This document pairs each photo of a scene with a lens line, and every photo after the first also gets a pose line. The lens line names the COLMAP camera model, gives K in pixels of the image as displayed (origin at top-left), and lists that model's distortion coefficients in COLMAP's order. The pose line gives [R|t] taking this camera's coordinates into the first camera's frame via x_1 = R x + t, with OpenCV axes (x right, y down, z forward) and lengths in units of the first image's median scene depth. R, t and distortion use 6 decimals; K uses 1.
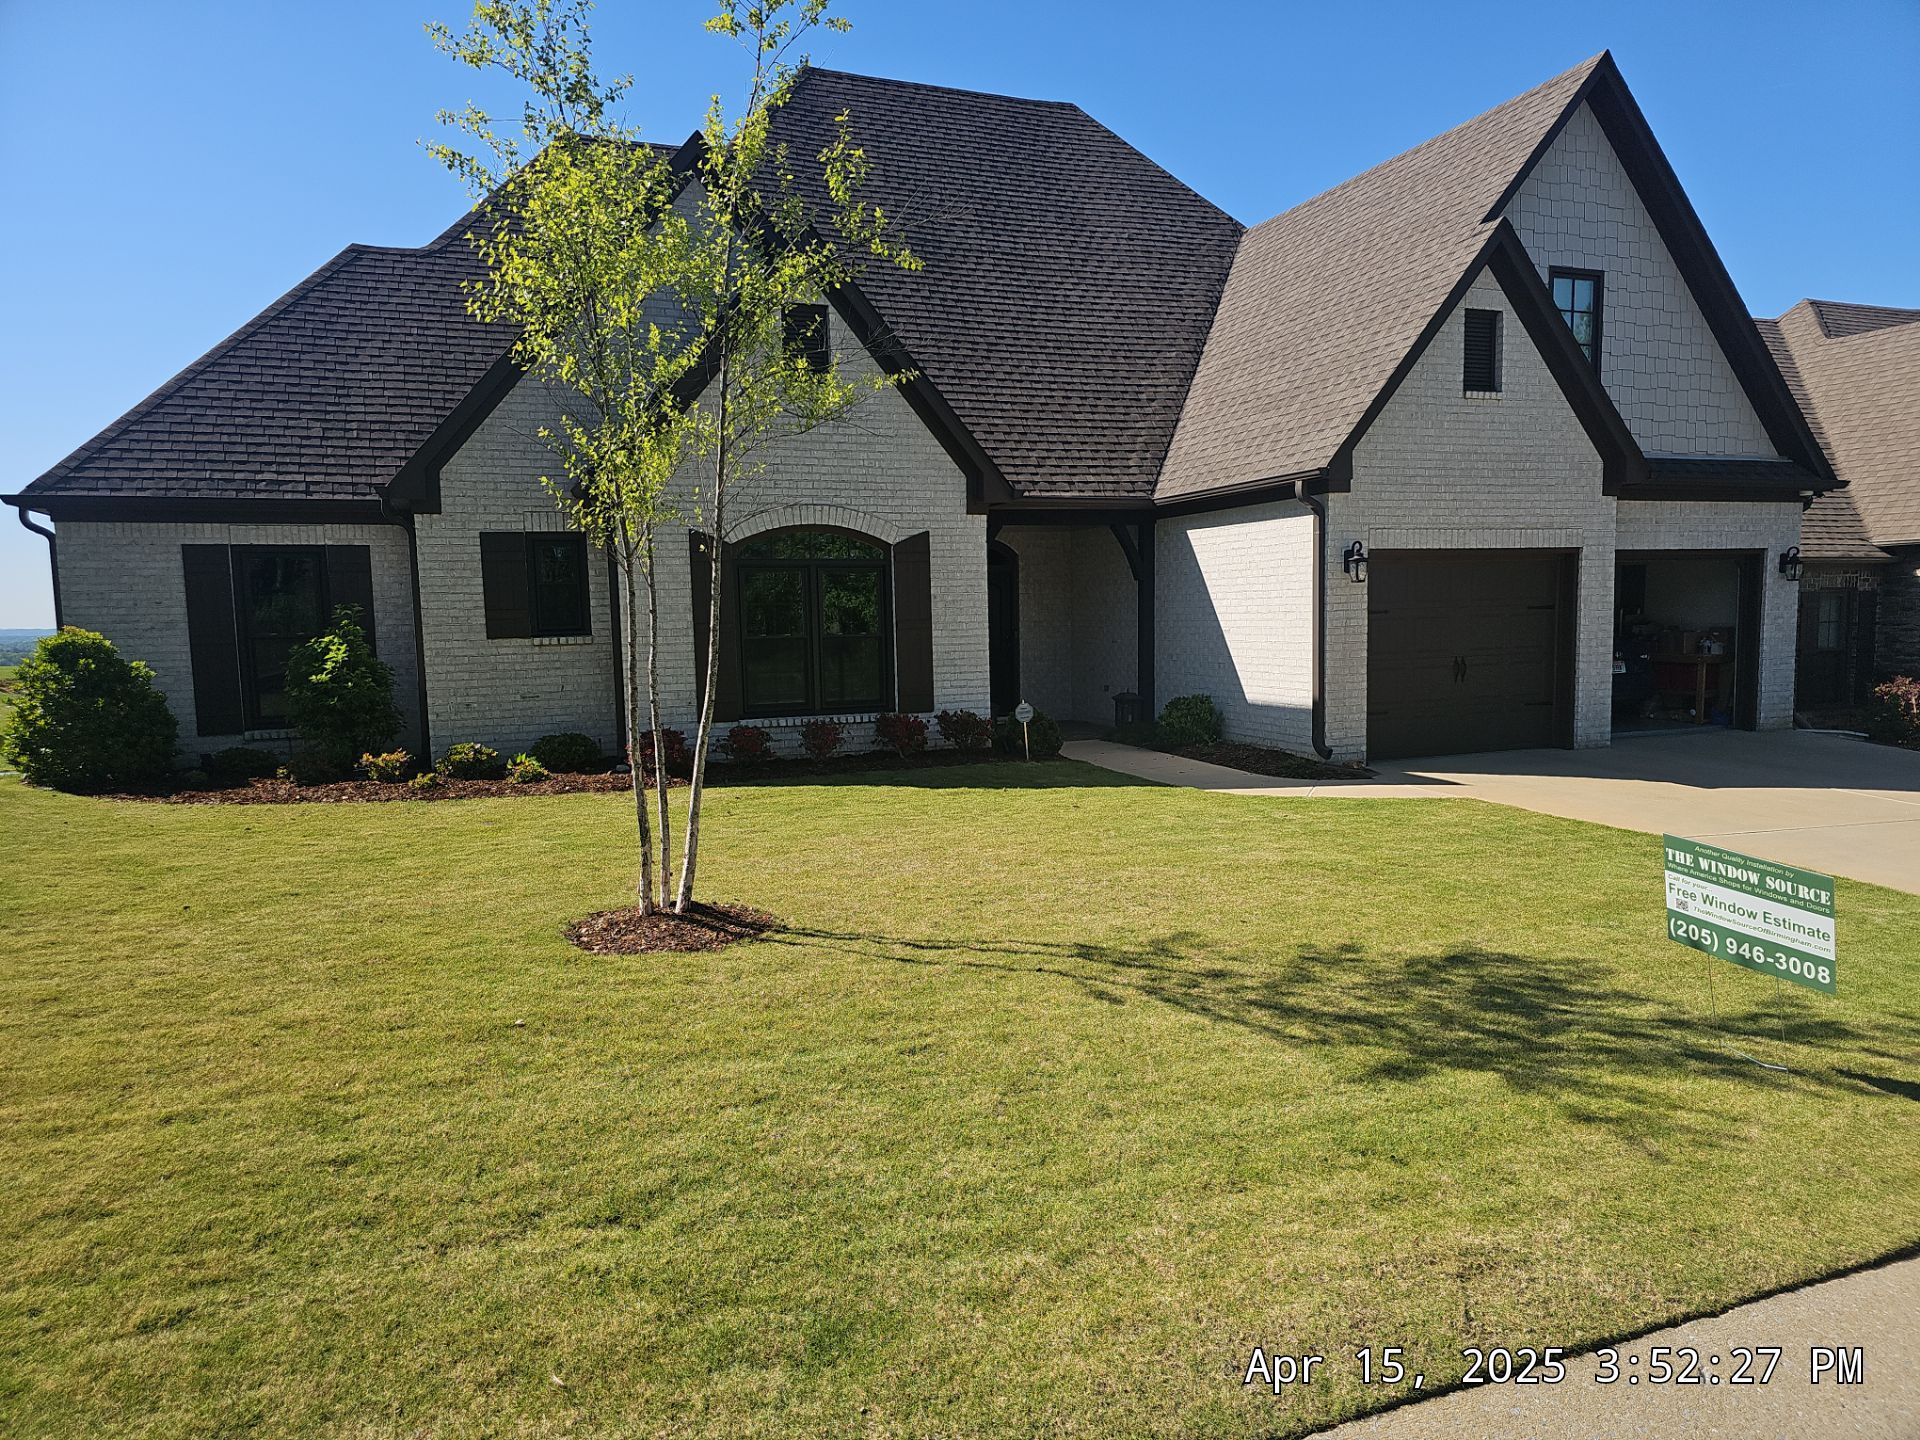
lens RADIAL K [[1246.2, 0, 968.8], [0, 1246.2, 724.0], [0, 0, 1]] dist [0.062087, -0.054013]
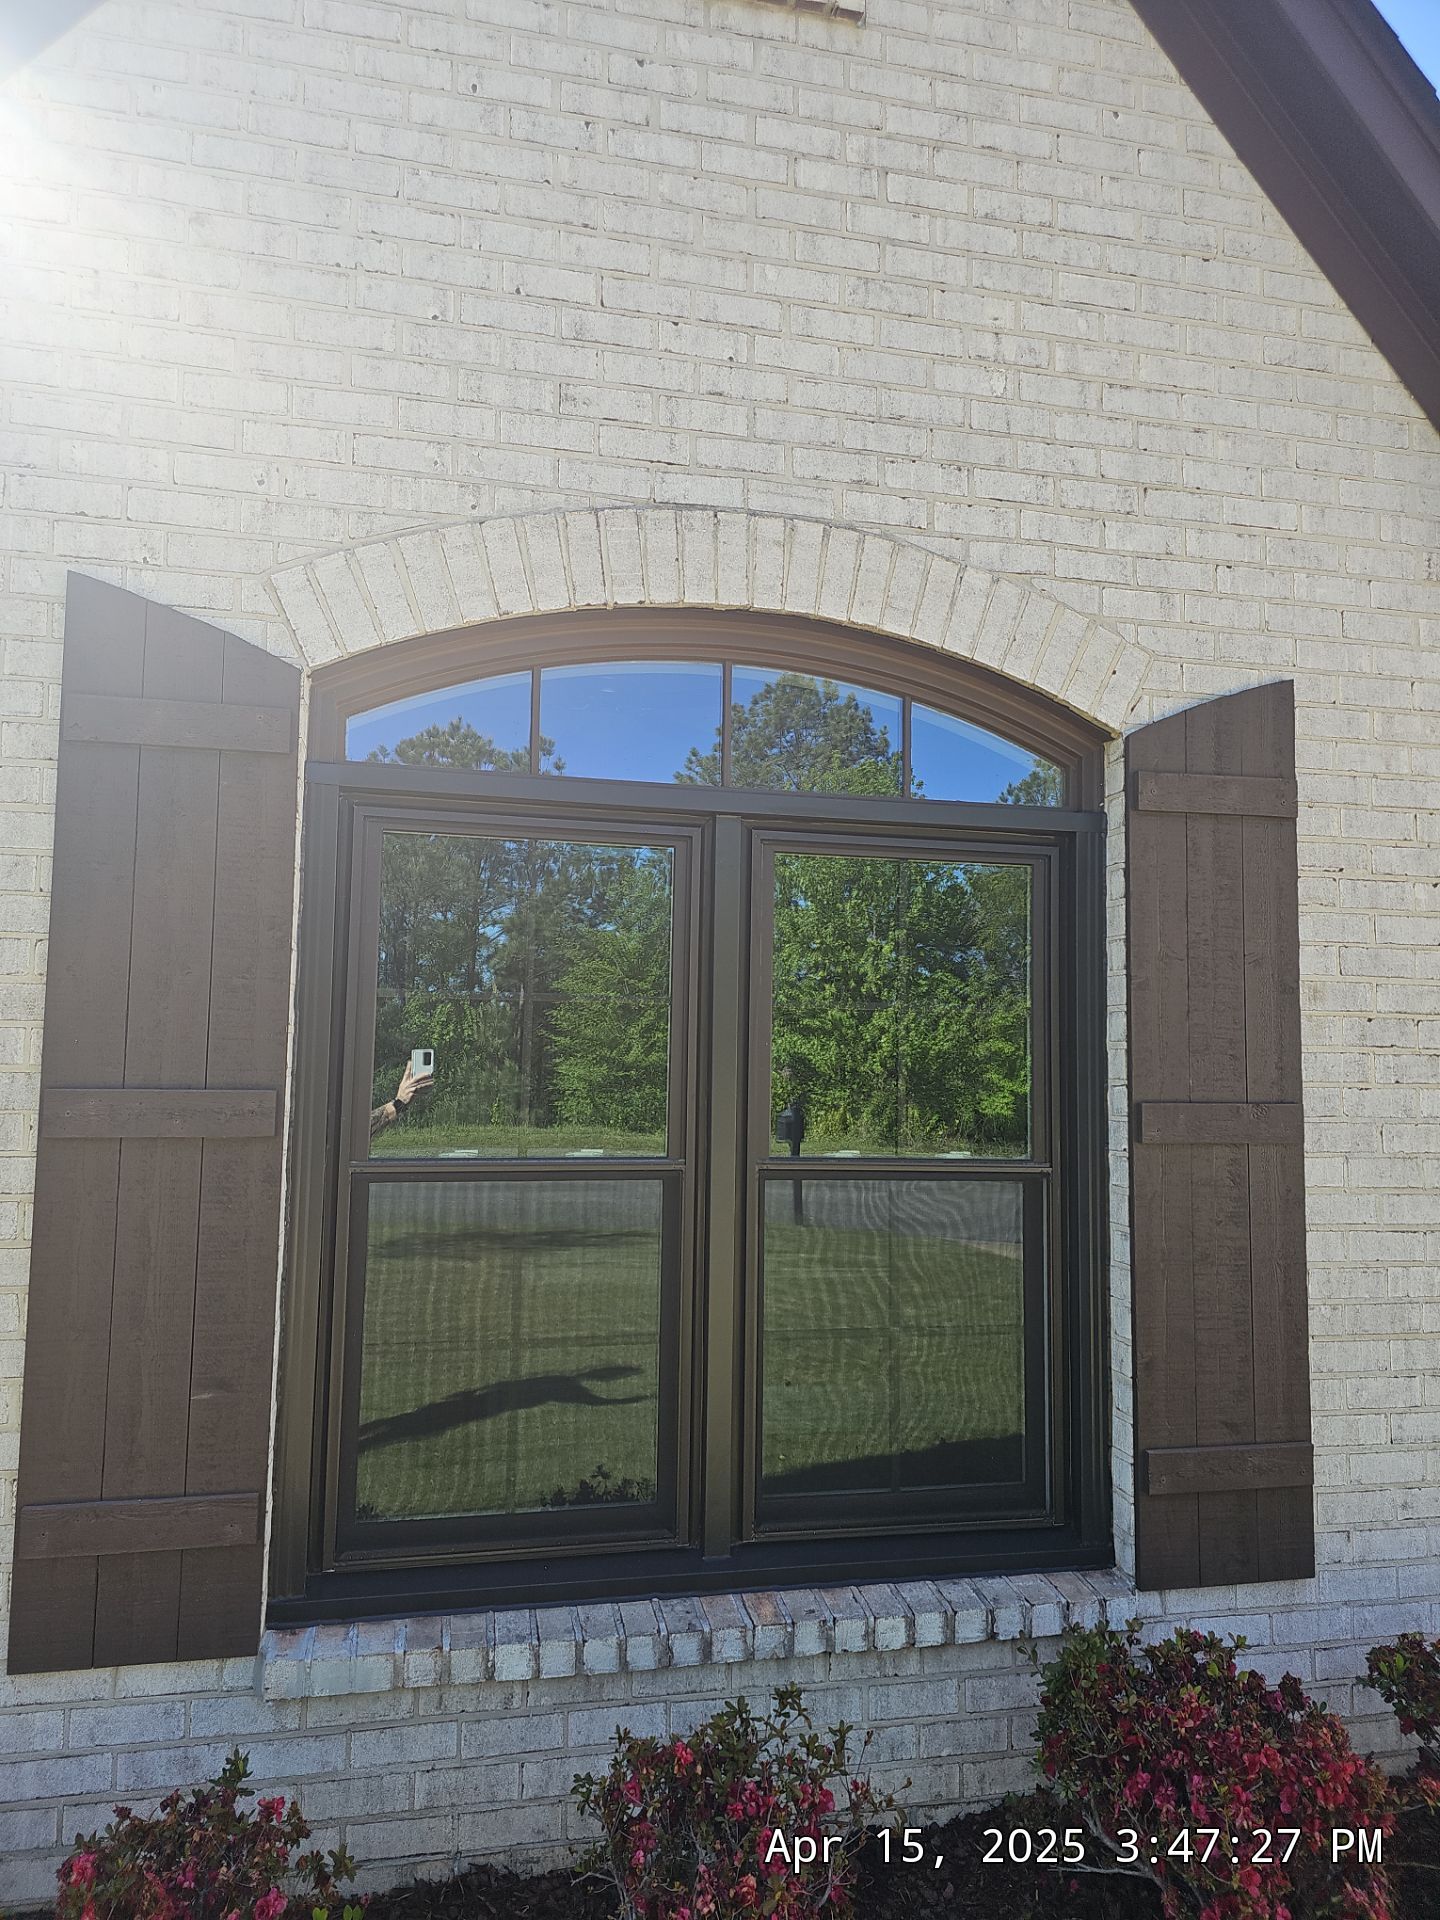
lens RADIAL K [[1296.6, 0, 709.9], [0, 1296.6, 956.4], [0, 0, 1]] dist [0.061526, -0.058073]
pose [[0.985602, 0.024203, -0.167340, -0.092396], [-0.052630, 0.984449, -0.167600, -0.069425], [0.160681, 0.173995, 0.971549, 0.798272]]
